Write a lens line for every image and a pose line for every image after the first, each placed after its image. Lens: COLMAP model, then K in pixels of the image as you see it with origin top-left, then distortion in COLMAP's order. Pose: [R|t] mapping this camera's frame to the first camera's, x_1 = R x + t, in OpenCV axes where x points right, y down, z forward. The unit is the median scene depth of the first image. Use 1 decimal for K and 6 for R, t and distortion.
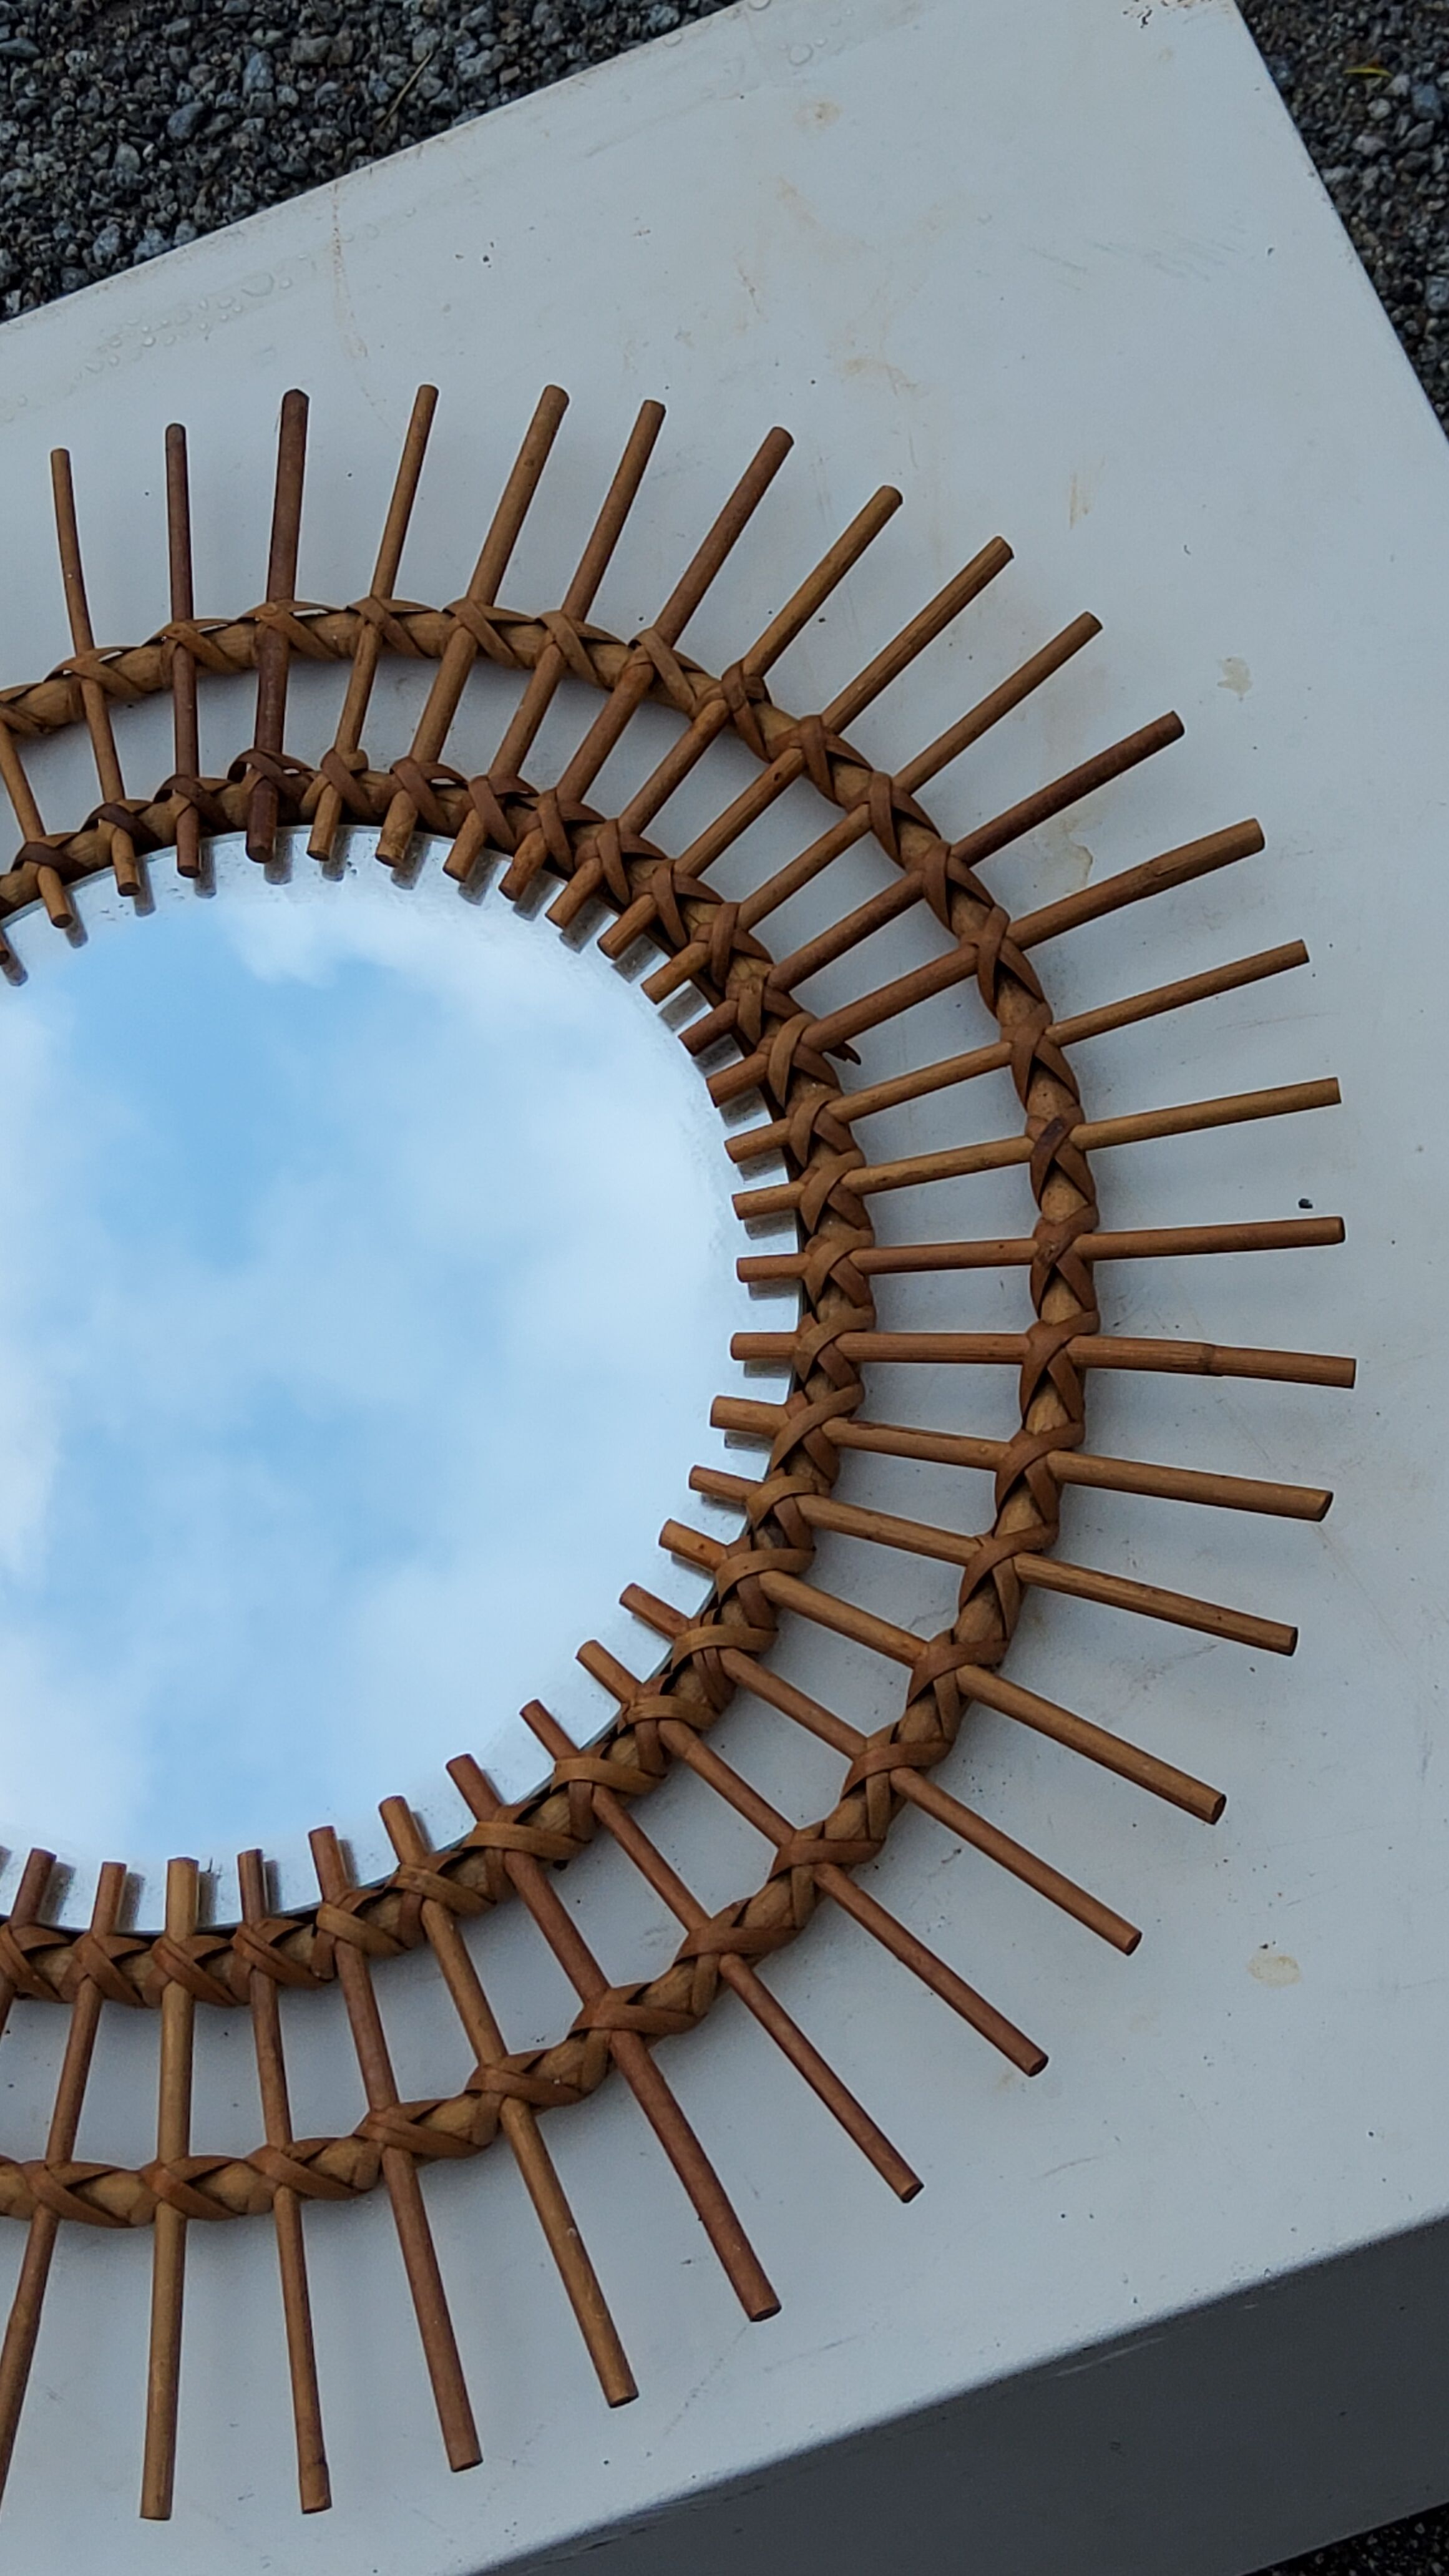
lens RADIAL K [[4040.5, 0, 719.5], [0, 4040.5, 1295.2], [0, 0, 1]] dist [0.118924, 0.000000]
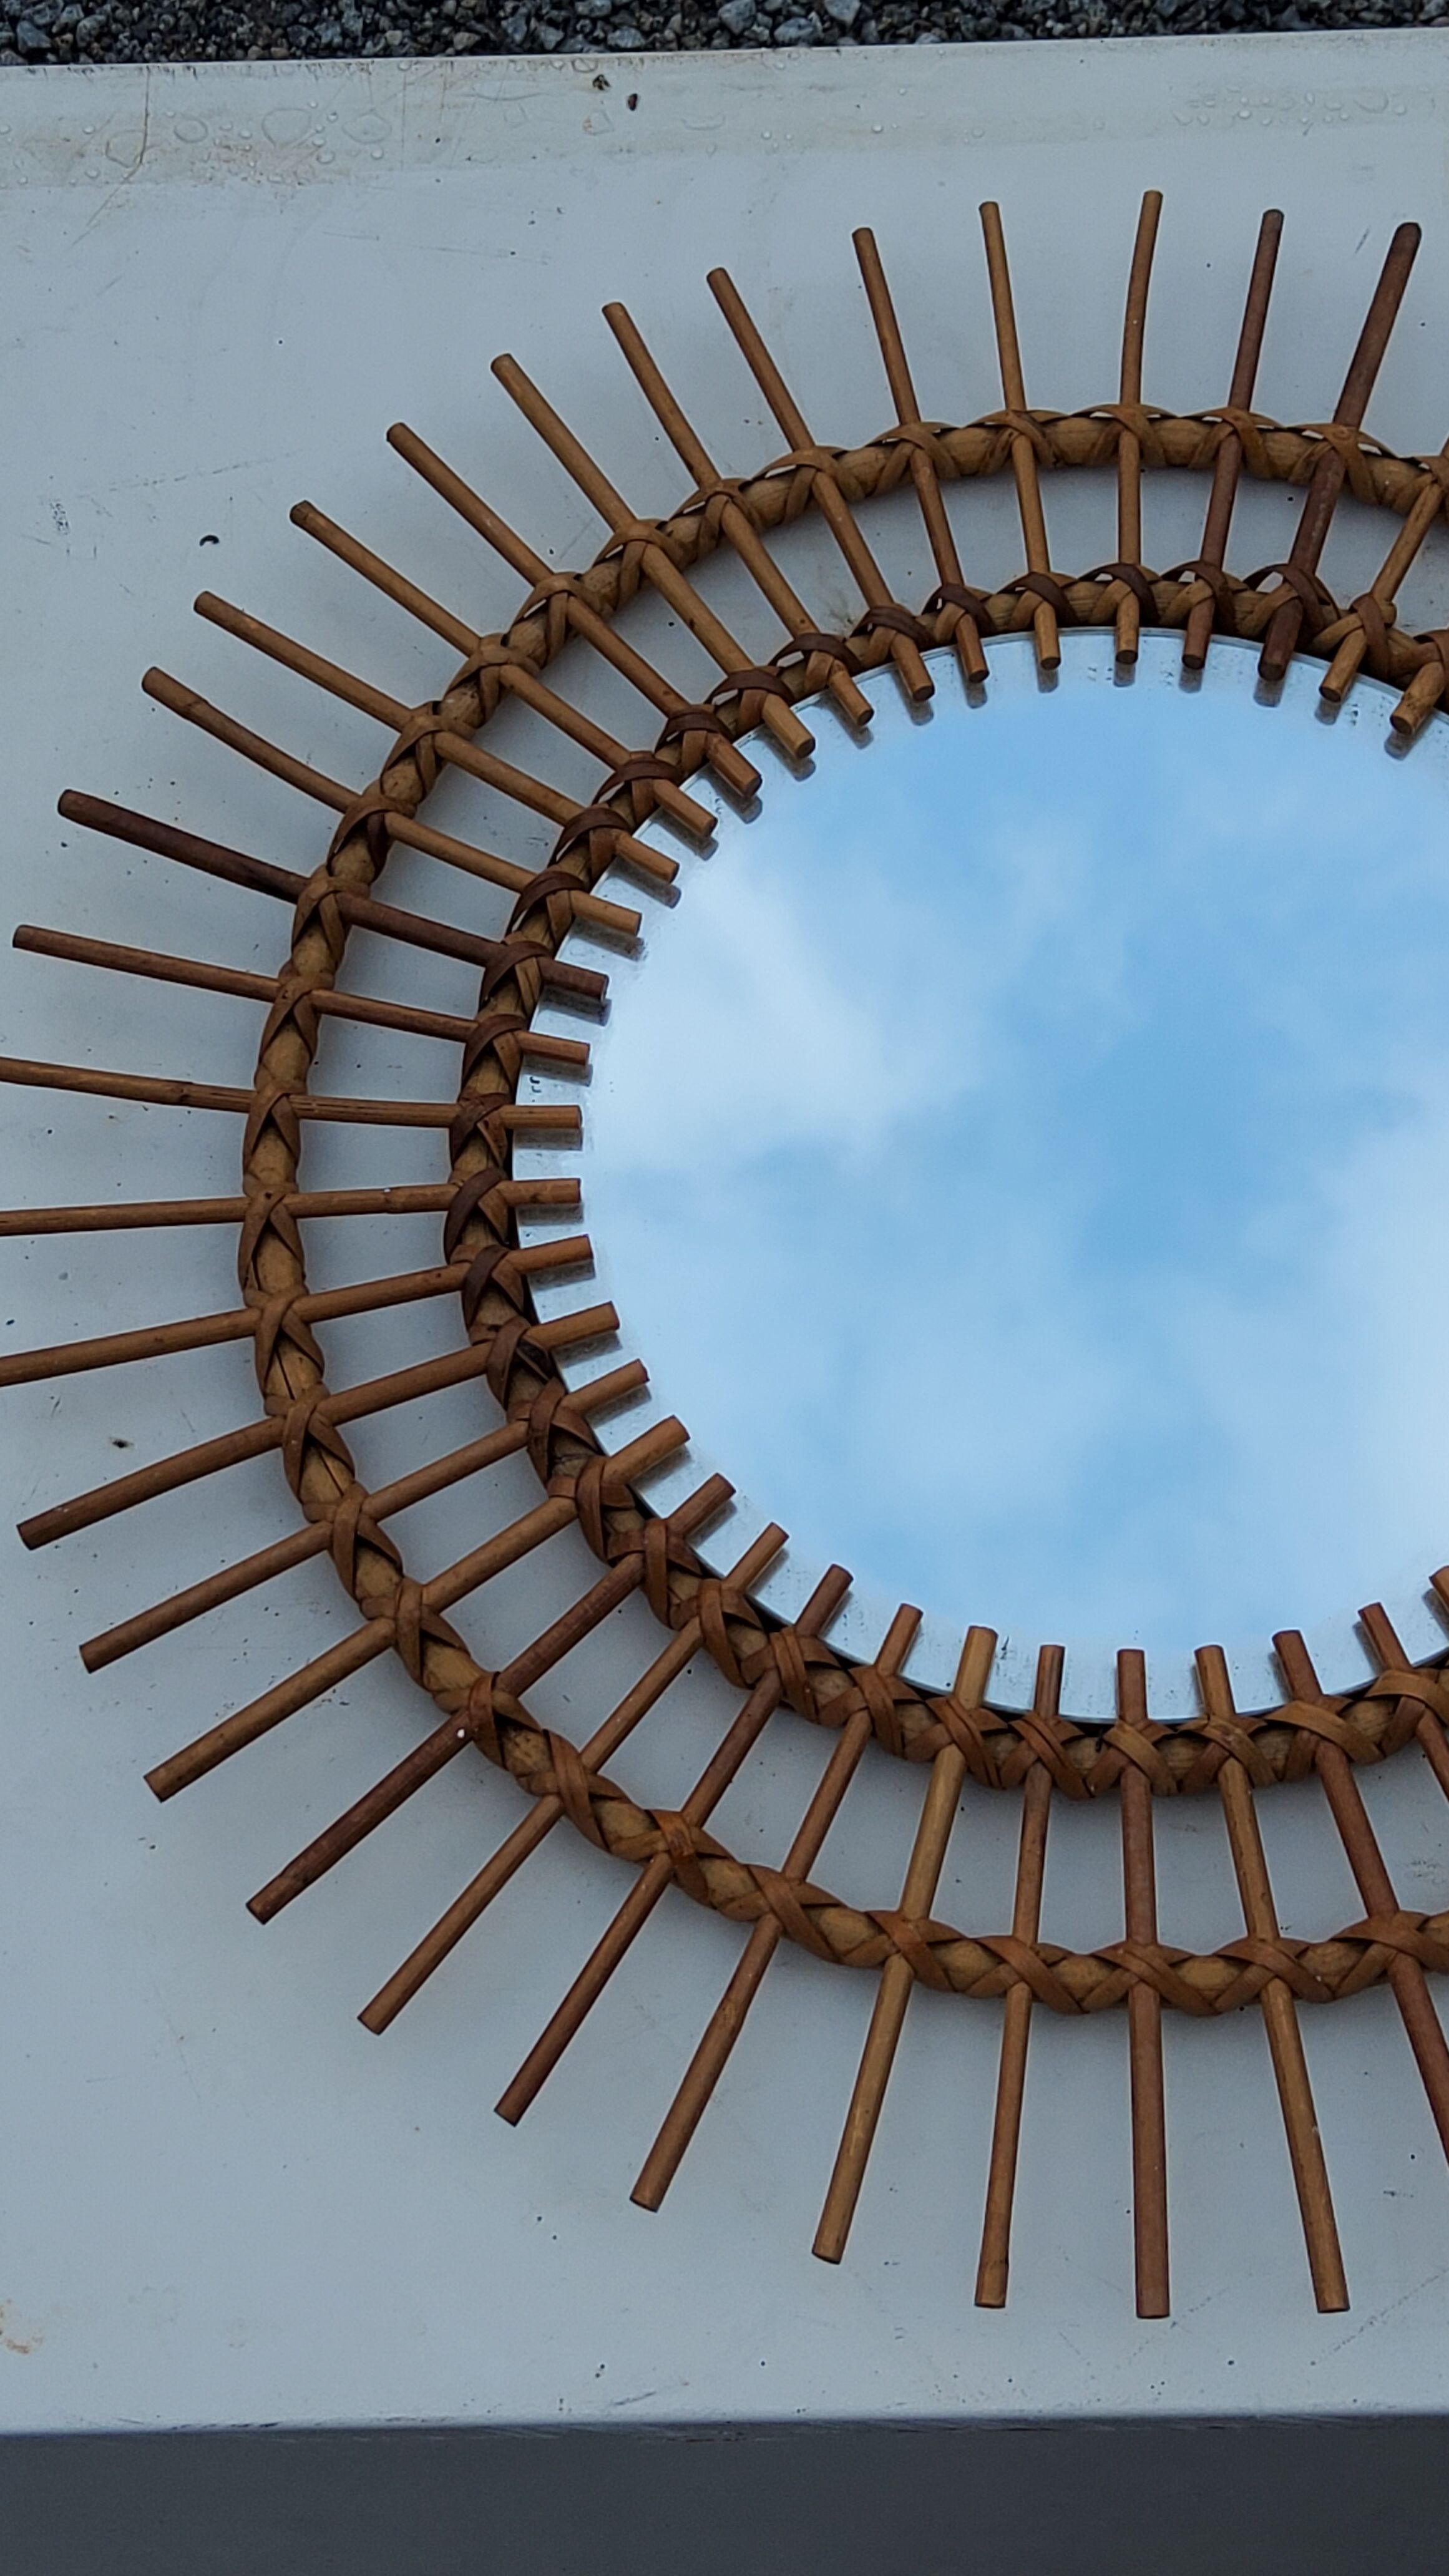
lens RADIAL K [[4040.5, 0, 718.1], [0, 4040.5, 1301.8], [0, 0, 1]] dist [0.118924, 0.000000]
pose [[0.933366, 0.346133, 0.094977, -0.311139], [-0.349907, 0.936425, 0.025936, 0.061125], [-0.079961, -0.057441, 0.995142, 0.031234]]
